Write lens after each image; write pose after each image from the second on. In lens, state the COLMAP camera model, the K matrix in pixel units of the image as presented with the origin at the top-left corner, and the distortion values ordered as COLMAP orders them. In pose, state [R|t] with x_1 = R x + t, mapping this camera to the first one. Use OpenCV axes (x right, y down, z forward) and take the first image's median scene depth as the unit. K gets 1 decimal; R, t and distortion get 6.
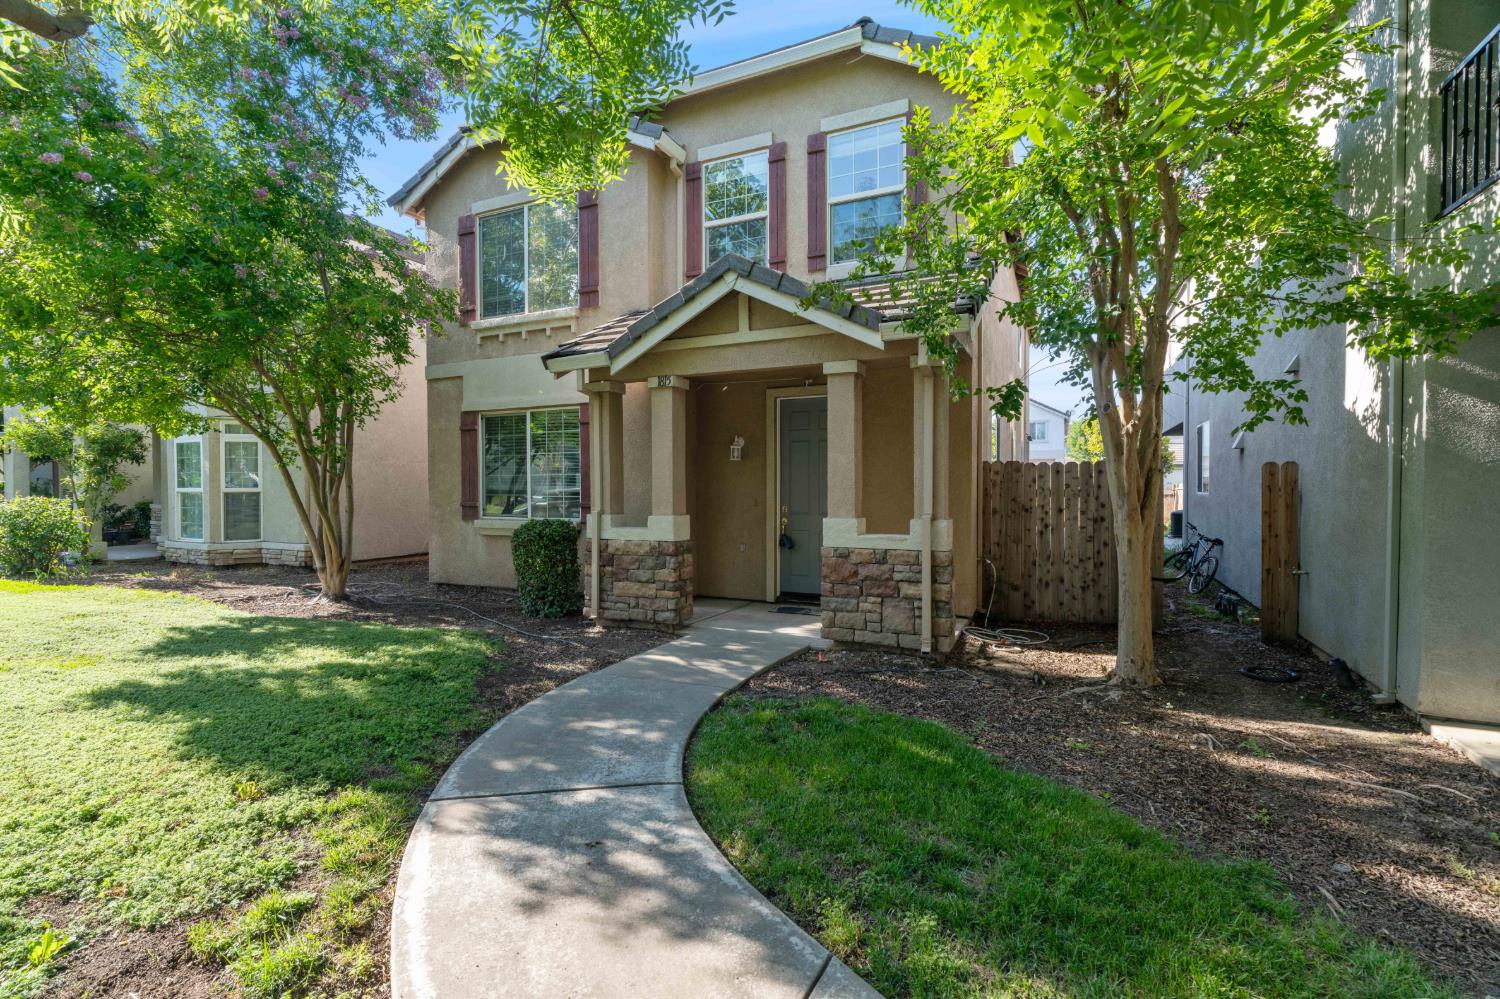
lens RADIAL K [[681.6, 0, 750.0], [0, 681.6, 499.5], [0, 0, 1]] dist [-0.001226, 0.000133]
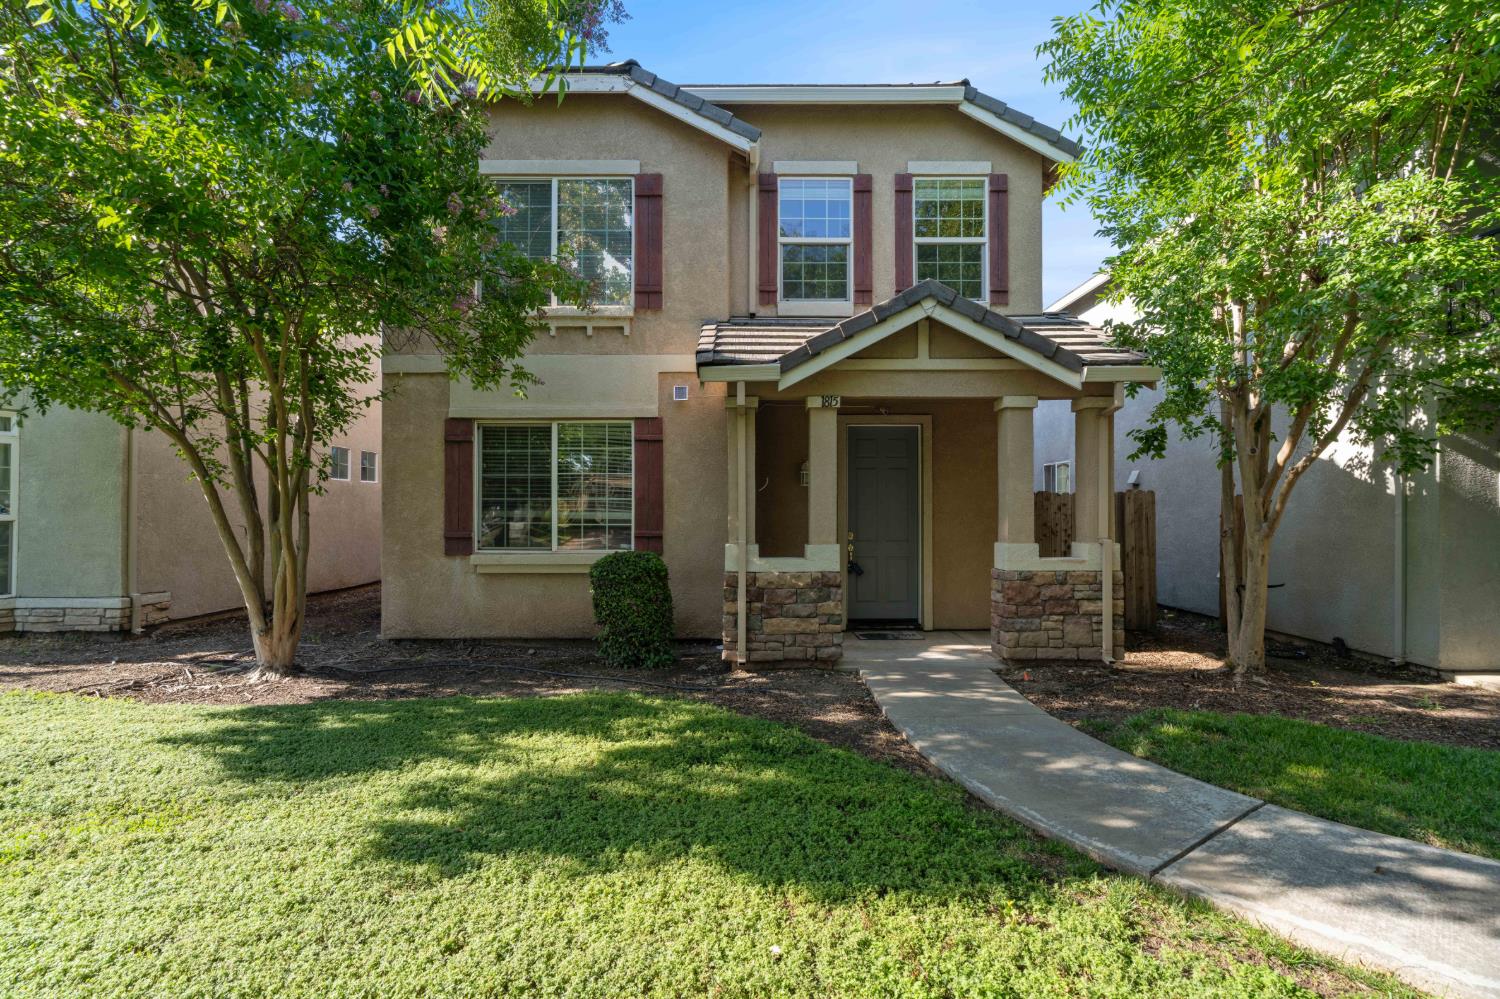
lens RADIAL K [[677.4, 0, 747.6], [0, 677.4, 509.3], [0, 0, 1]] dist [-0.001991, 0.000154]
pose [[0.901705, 0.003179, 0.432341, -0.627517], [0.007262, 0.999721, -0.022497, -0.004396], [-0.432292, 0.023425, 0.901430, 0.205244]]
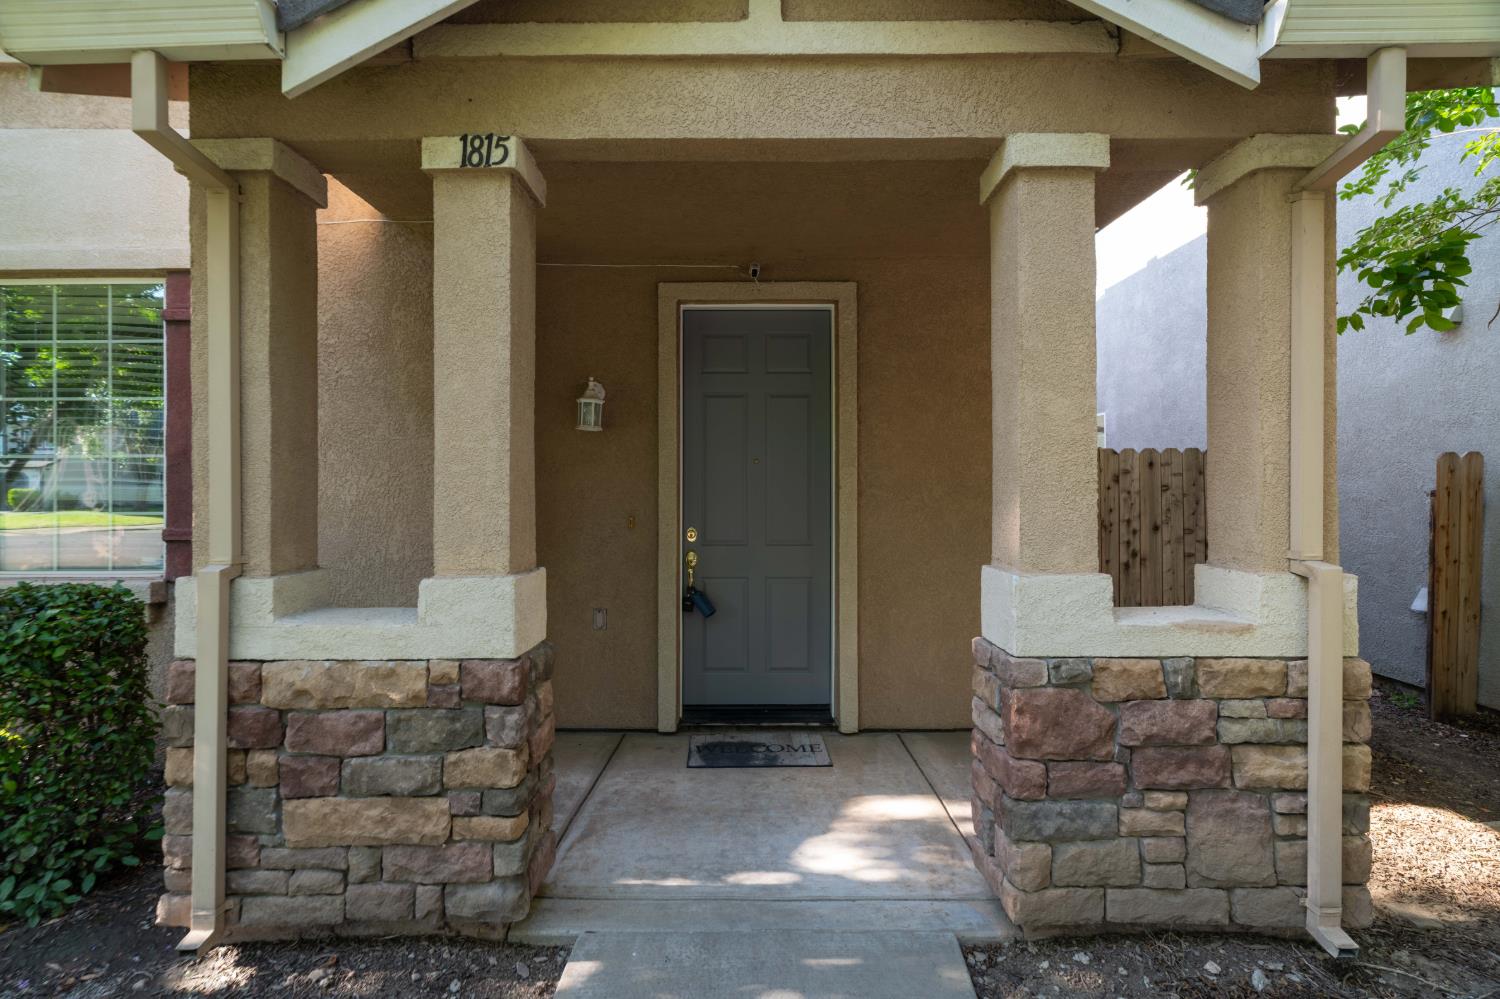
lens RADIAL K [[679.5, 0, 744.1], [0, 679.5, 487.6], [0, 0, 1]] dist [-0.002317, -0.000134]
pose [[0.906812, 0.002819, 0.421525, -0.147375], [0.007408, 0.999717, -0.022623, -0.009576], [-0.421470, 0.023638, 0.906534, 0.661292]]
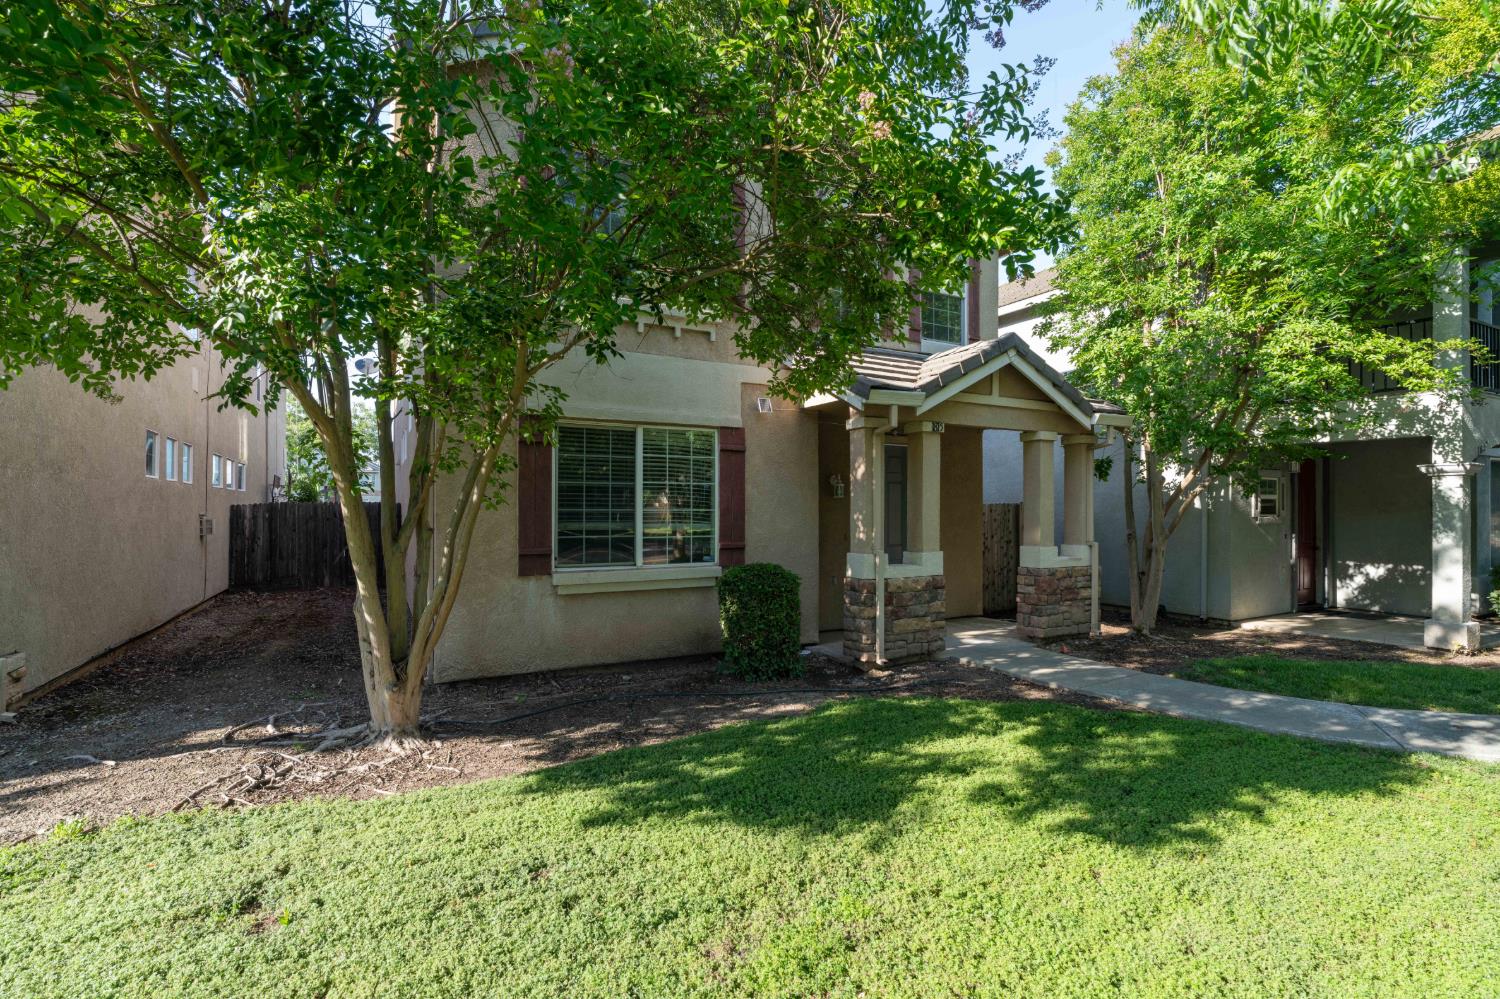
lens RADIAL K [[683.0, 0, 755.1], [0, 683.0, 508.6], [0, 0, 1]] dist [-0.000996, -0.000031]
pose [[0.588014, 0.004440, 0.808838, -1.162720], [0.015380, 0.999743, -0.016669, -0.030413], [-0.808704, 0.022242, 0.587795, 0.593453]]
